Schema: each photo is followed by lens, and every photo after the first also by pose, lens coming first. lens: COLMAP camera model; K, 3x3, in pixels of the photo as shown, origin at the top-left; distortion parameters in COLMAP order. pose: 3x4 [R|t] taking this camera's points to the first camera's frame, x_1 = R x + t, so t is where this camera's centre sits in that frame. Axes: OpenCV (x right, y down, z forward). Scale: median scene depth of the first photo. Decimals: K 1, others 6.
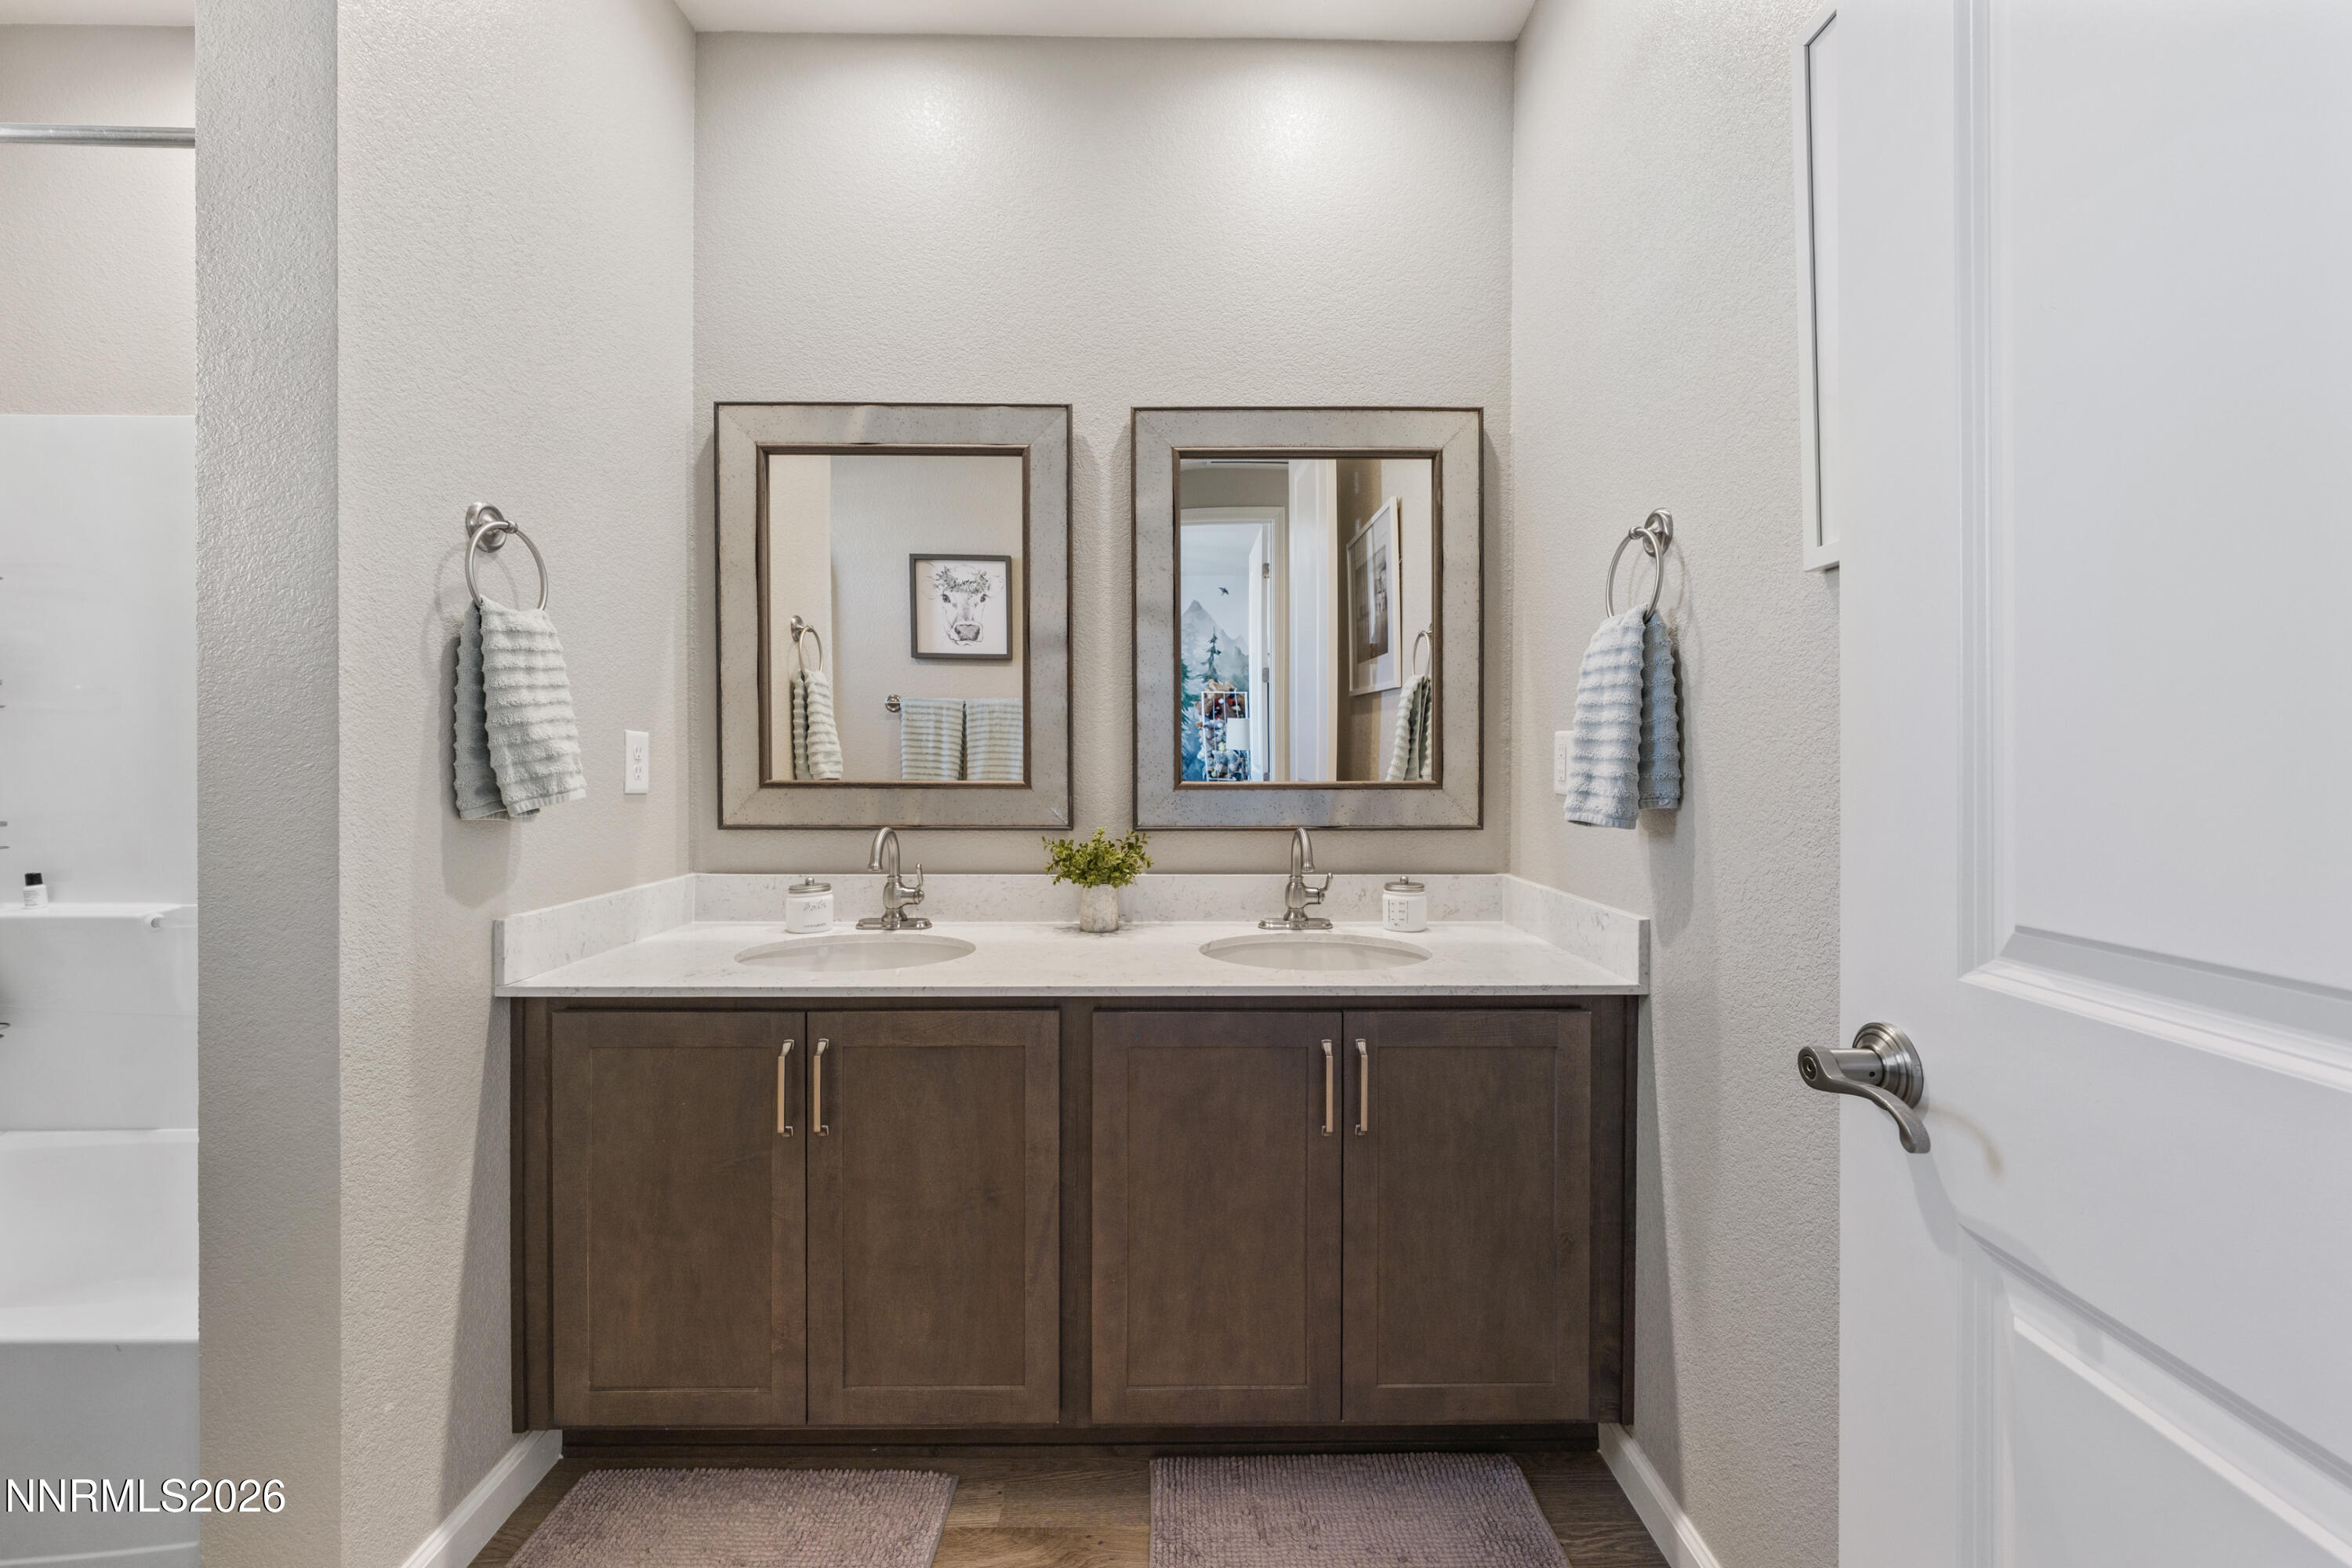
lens RADIAL K [[886.0, 0, 1175.9], [0, 886.0, 752.7], [0, 0, 1]] dist [0.016406, -0.008690]
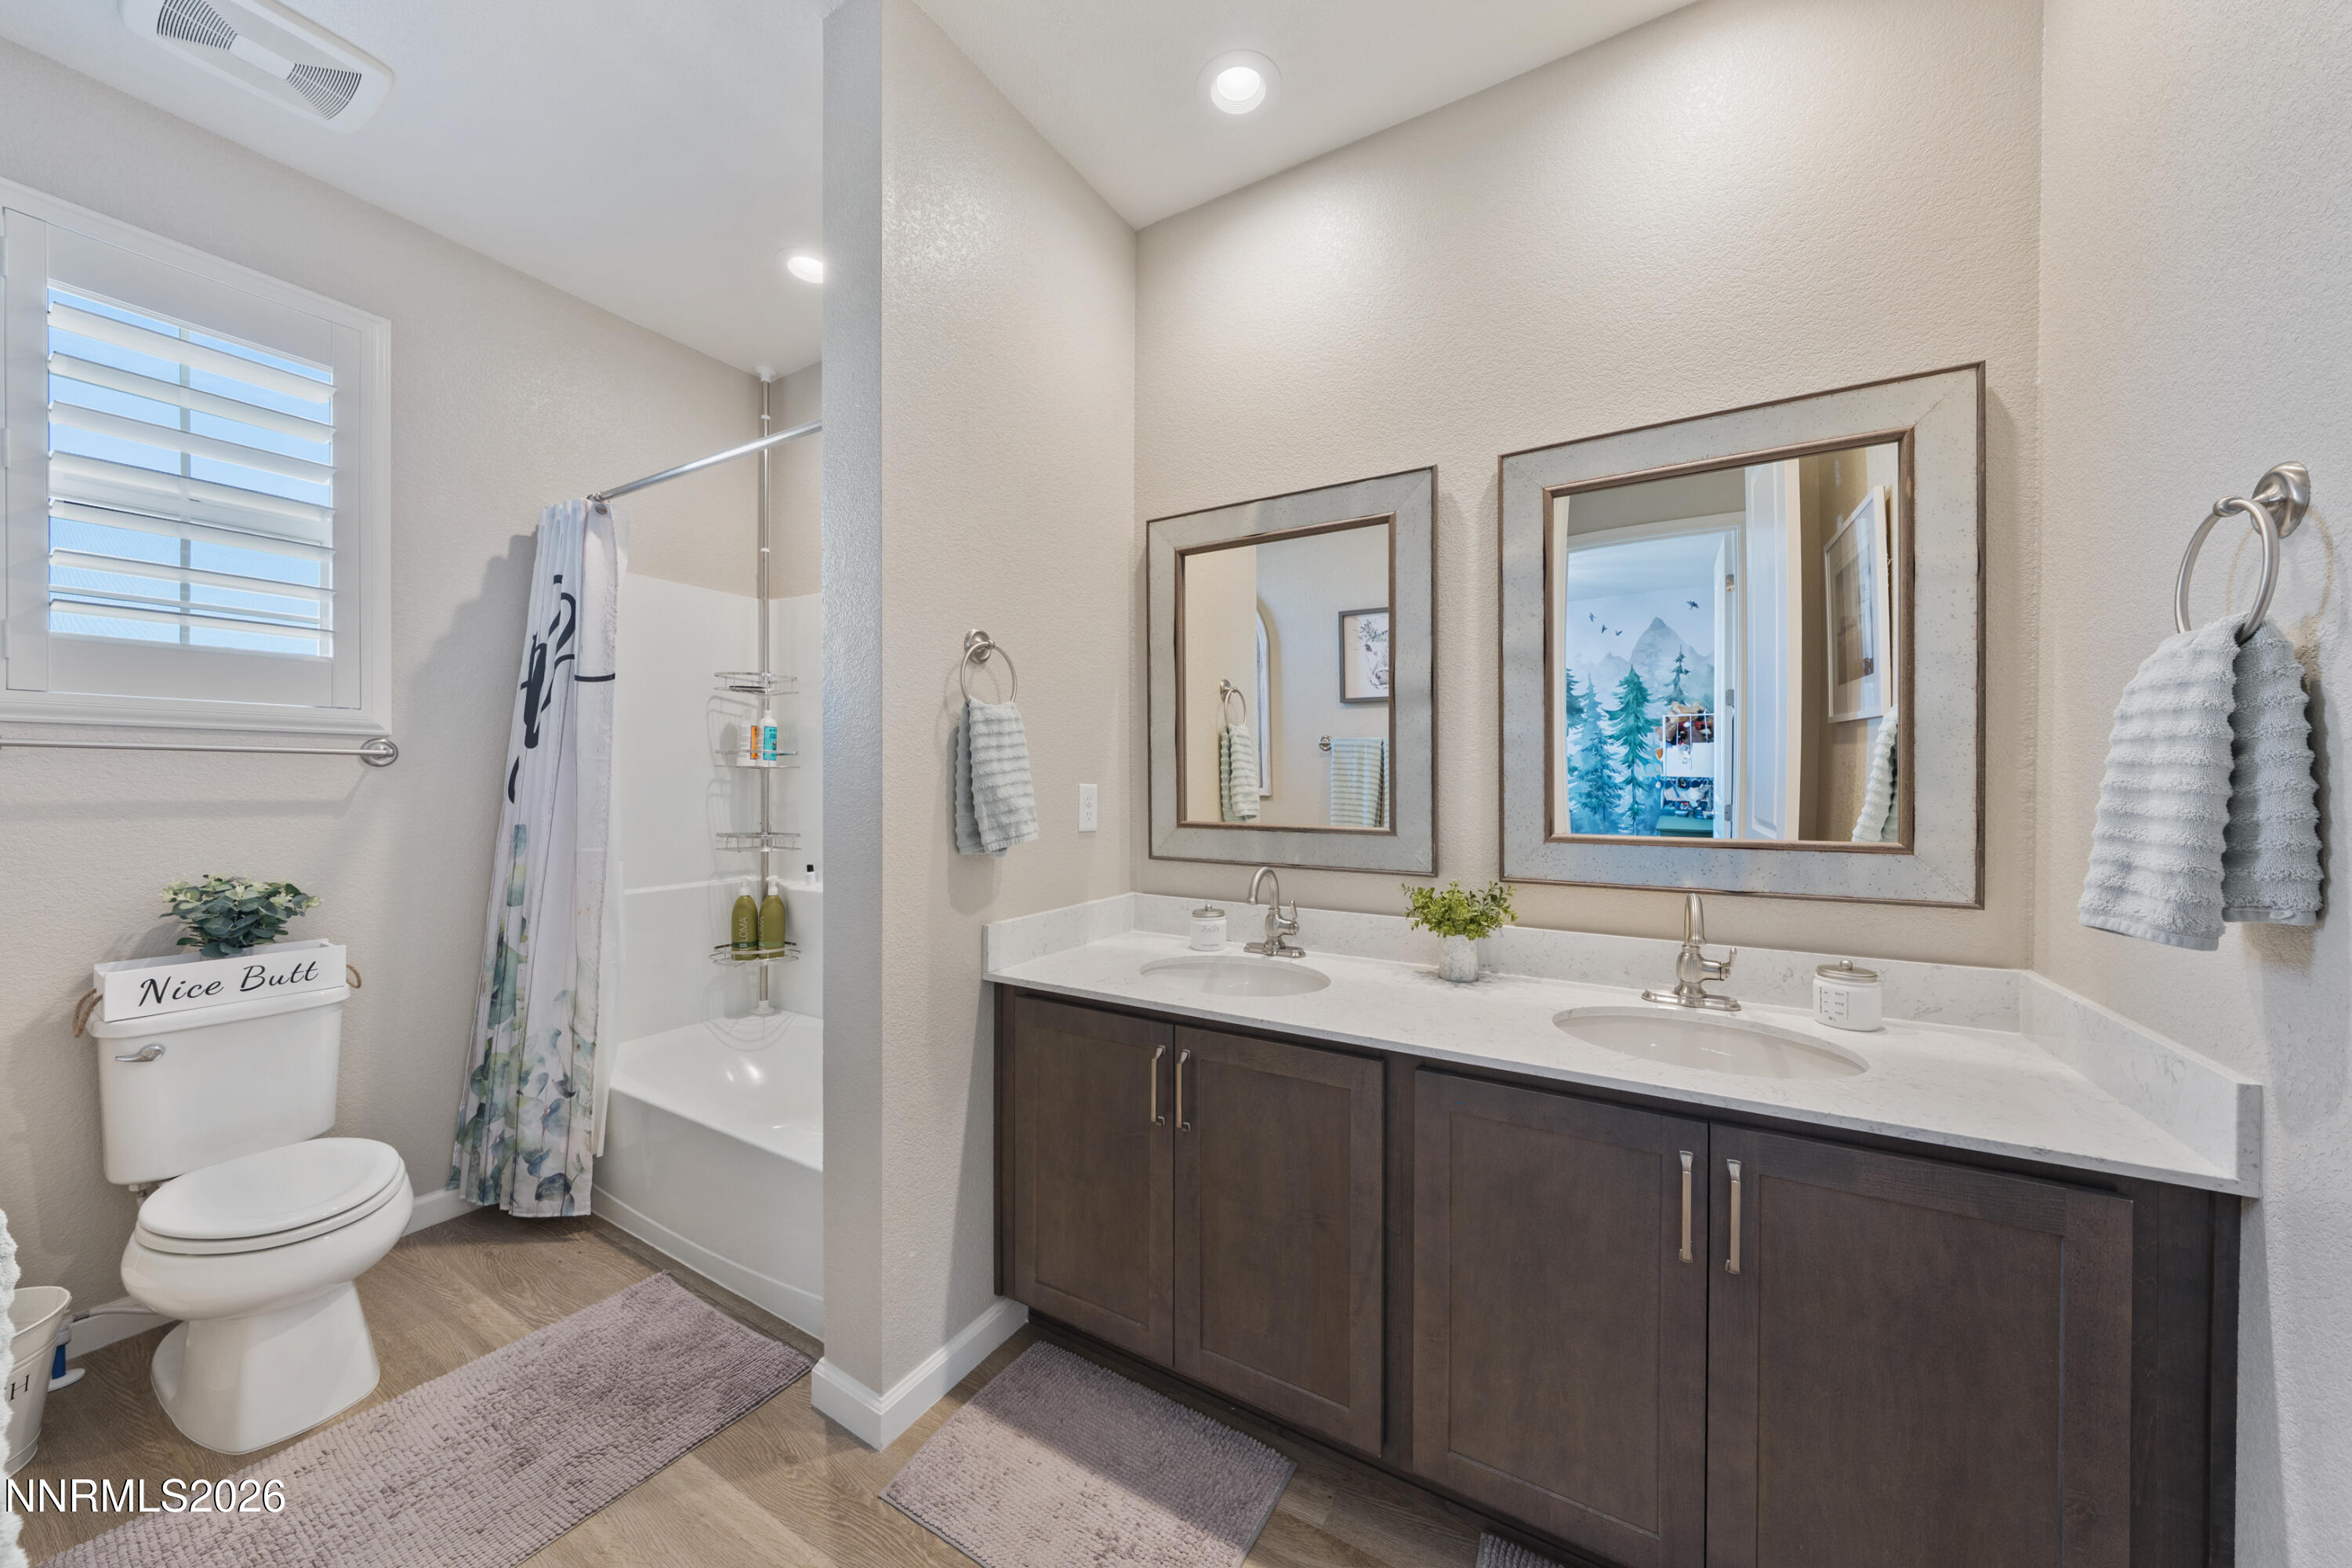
lens RADIAL K [[789.6, 0, 1177.9], [0, 789.6, 779.4], [0, 0, 1]] dist [0.004234, -0.000224]
pose [[0.863716, -0.002122, -0.503975, 0.124673], [0.003211, 0.999994, 0.001292, -0.041382], [0.503969, -0.002735, 0.863717, 0.076314]]
